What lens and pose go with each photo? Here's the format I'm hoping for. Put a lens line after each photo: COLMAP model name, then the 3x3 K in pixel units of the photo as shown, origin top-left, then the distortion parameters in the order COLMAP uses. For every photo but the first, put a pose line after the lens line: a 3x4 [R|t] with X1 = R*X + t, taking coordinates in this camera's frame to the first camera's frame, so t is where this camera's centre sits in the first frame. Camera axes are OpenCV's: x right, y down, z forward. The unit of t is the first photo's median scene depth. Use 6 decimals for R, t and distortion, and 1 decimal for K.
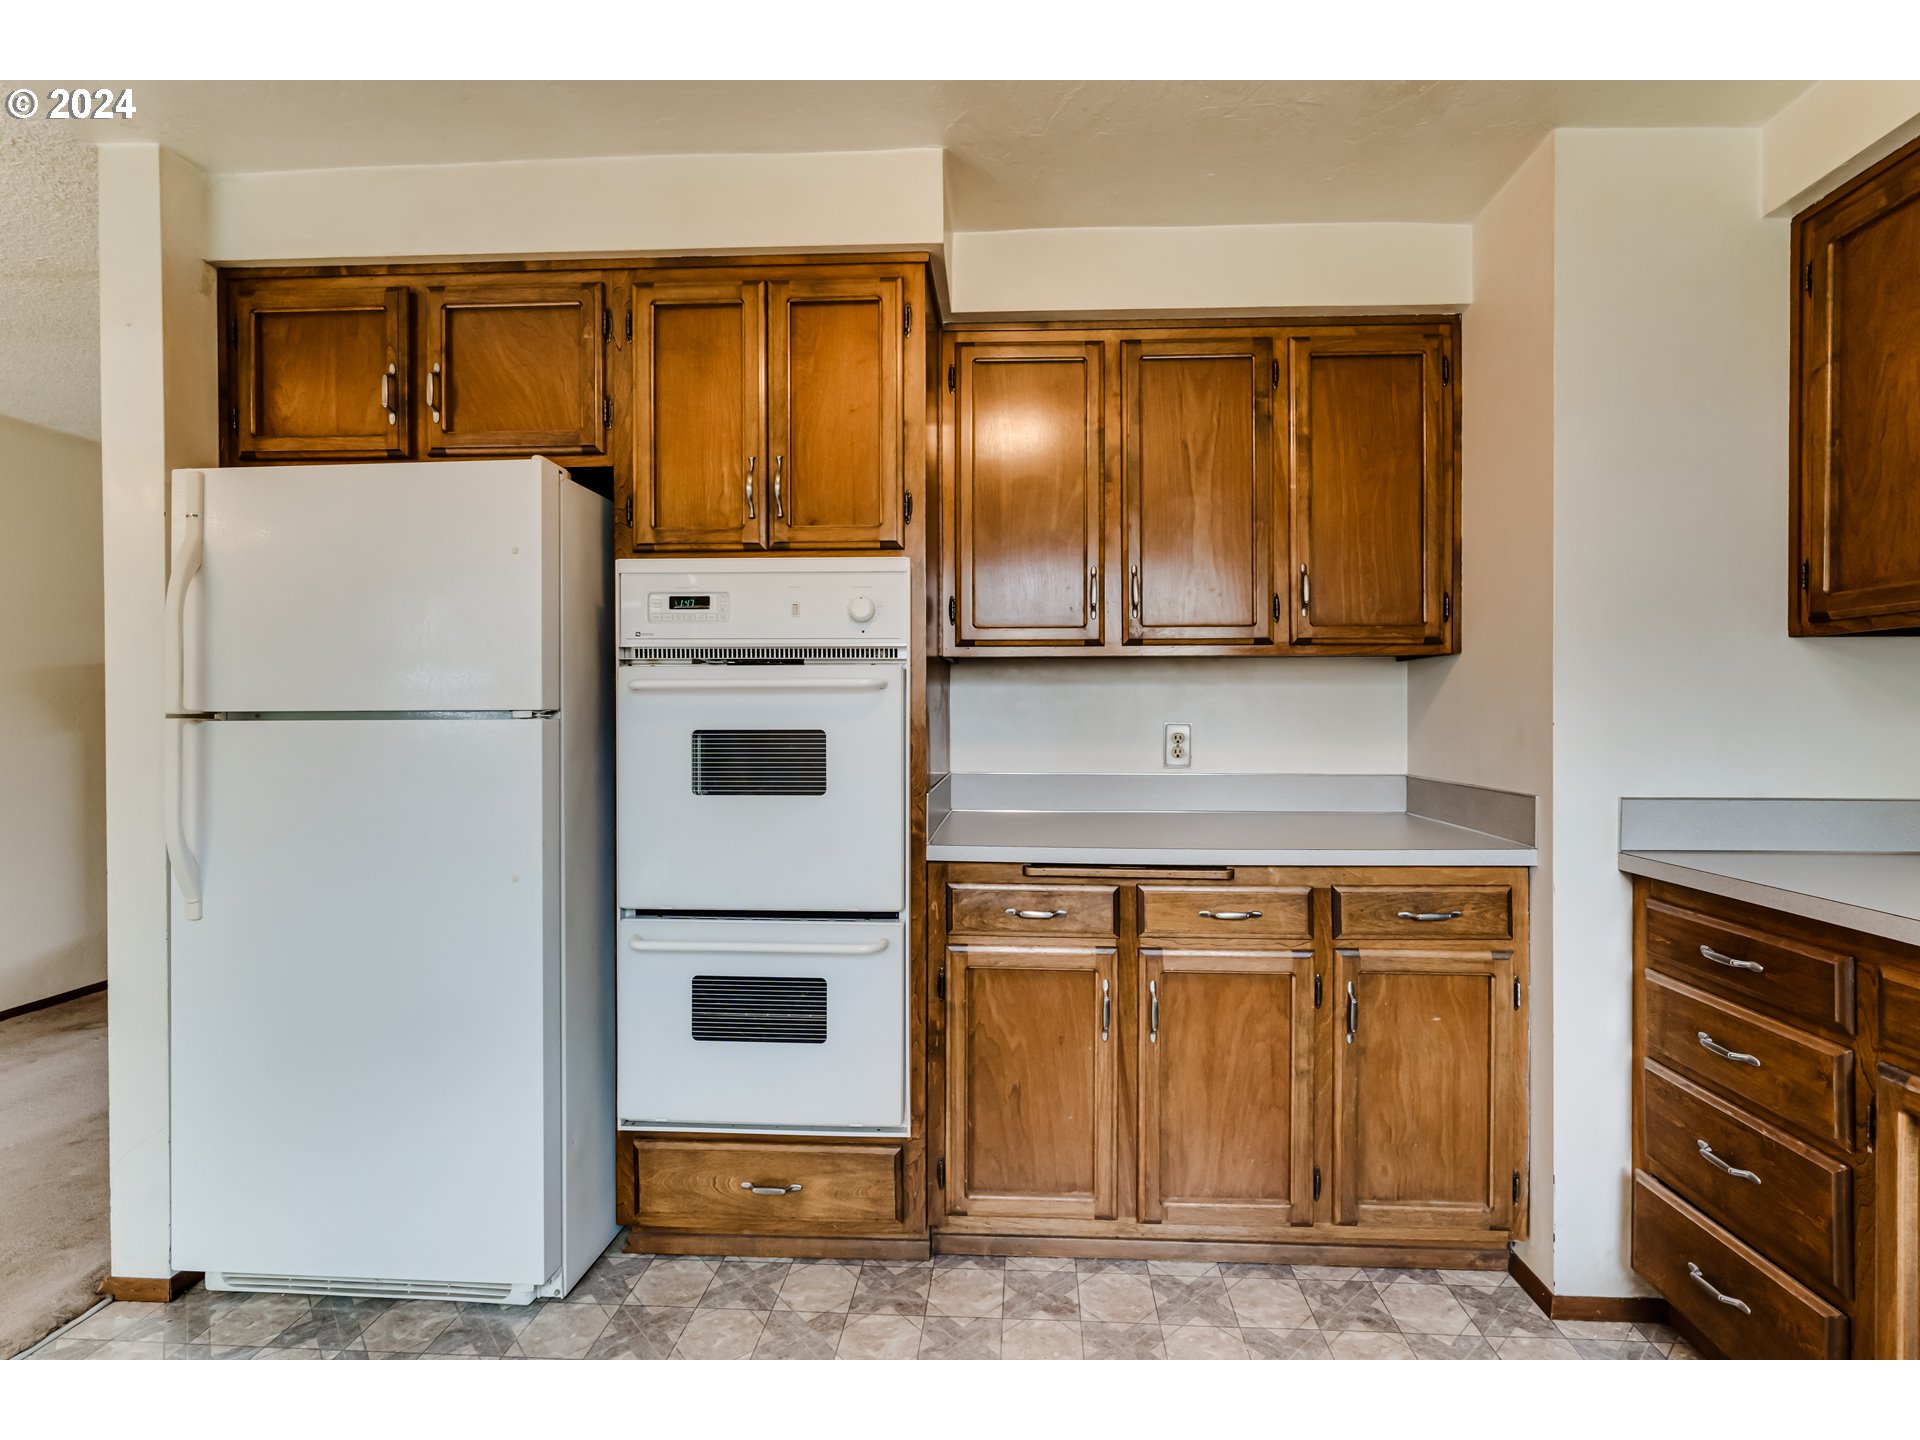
lens RADIAL K [[864.8, 0, 953.8], [0, 864.8, 724.9], [0, 0, 1]] dist [0.001456, -0.000495]
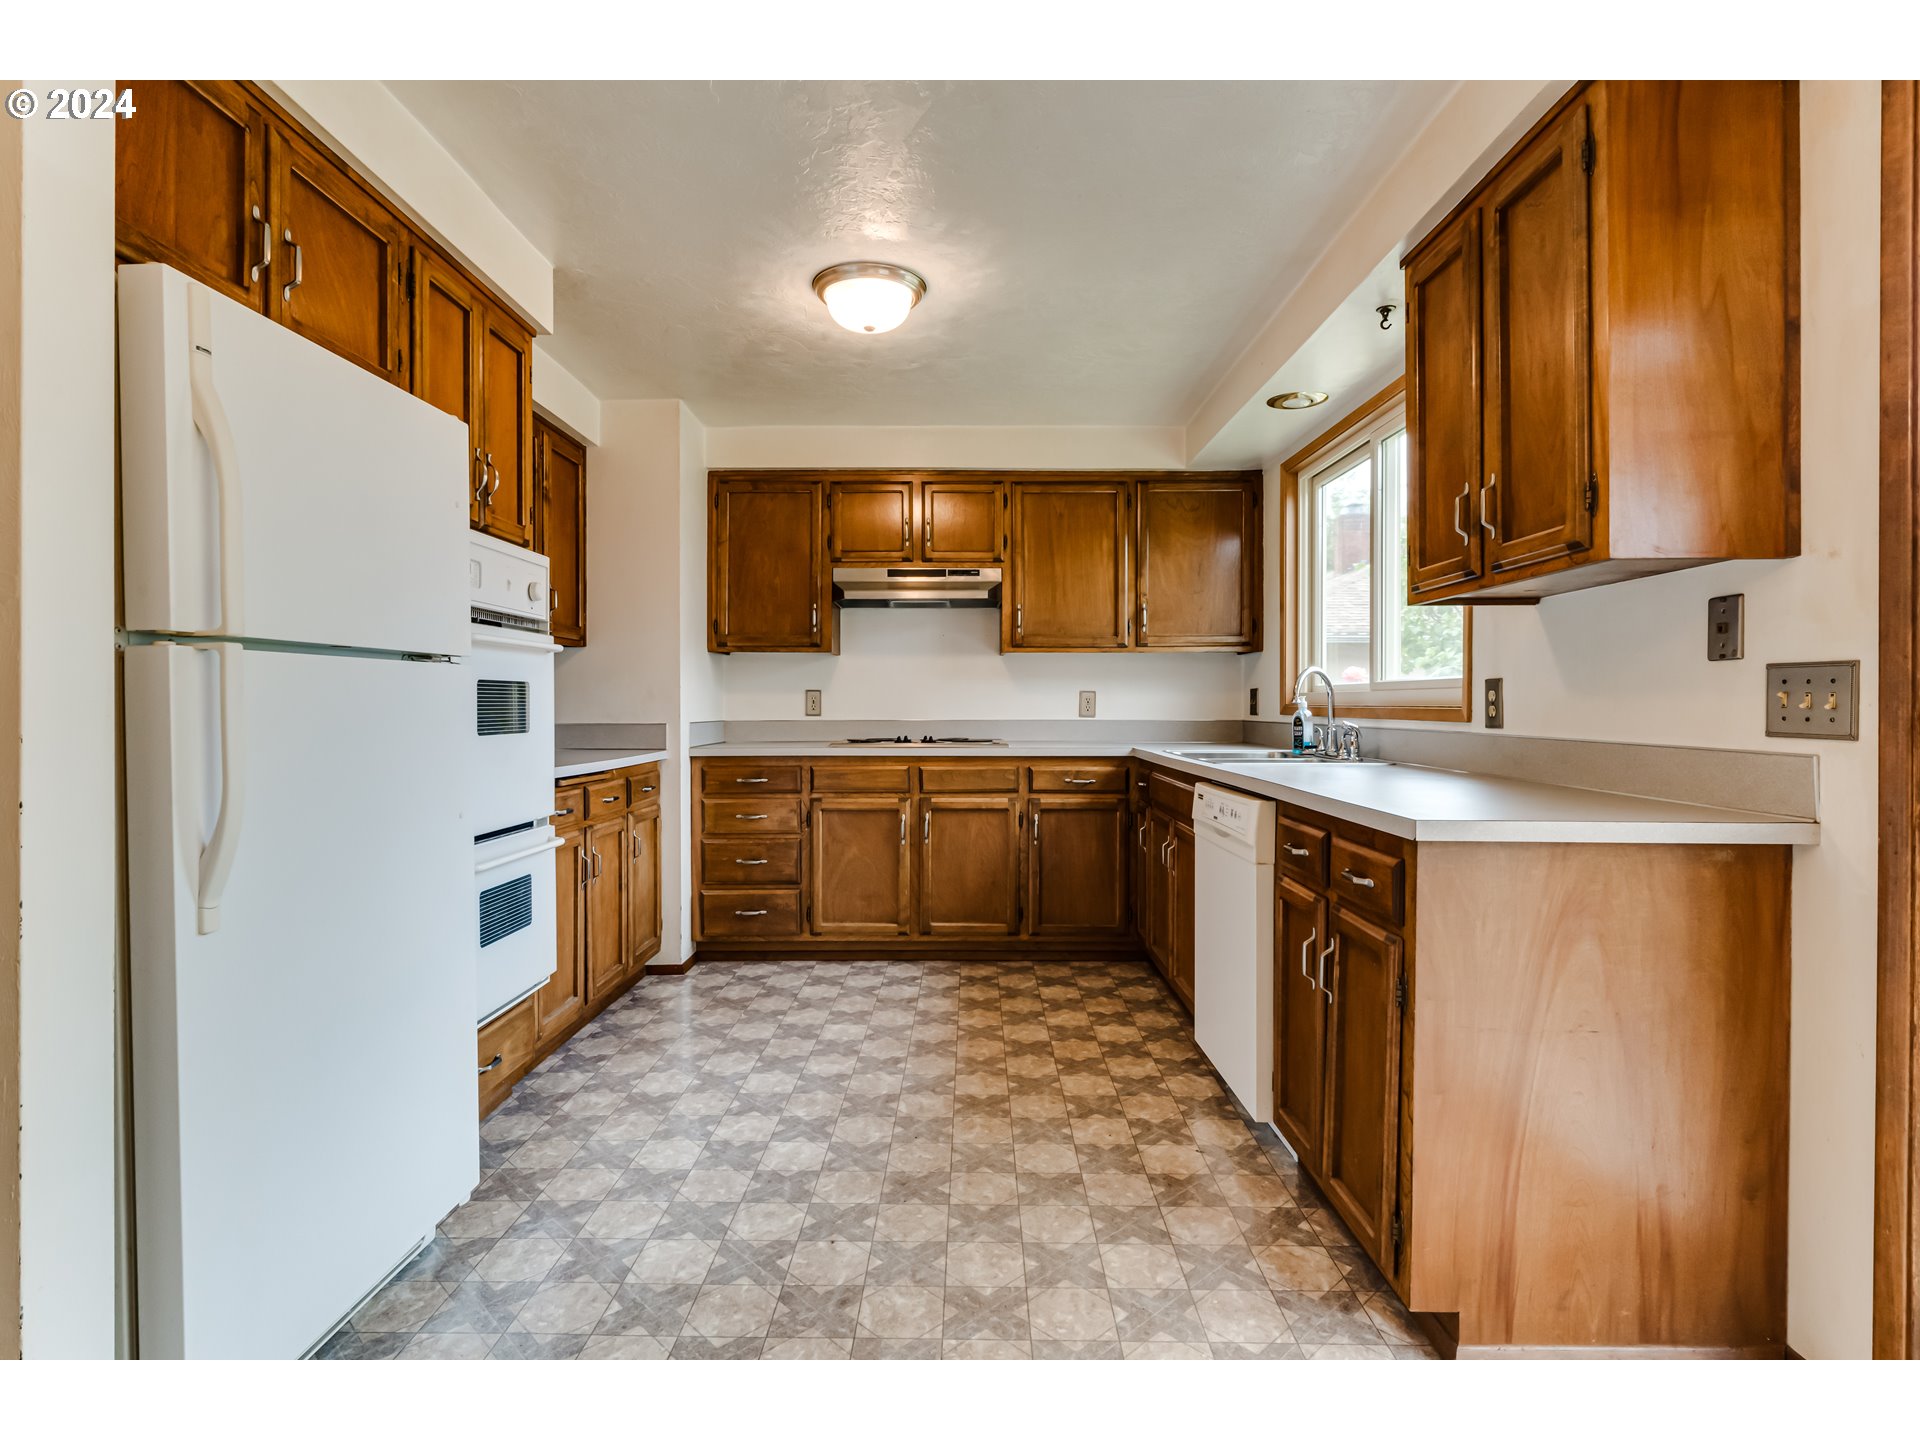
lens RADIAL K [[993.5, 0, 978.6], [0, 993.5, 711.3], [0, 0, 1]] dist [-0.003194, 0.001048]
pose [[-0.056848, -0.005345, 0.998369, -1.829883], [0.009854, 0.999934, 0.005914, 0.052932], [-0.998334, 0.010174, -0.056792, 0.452868]]
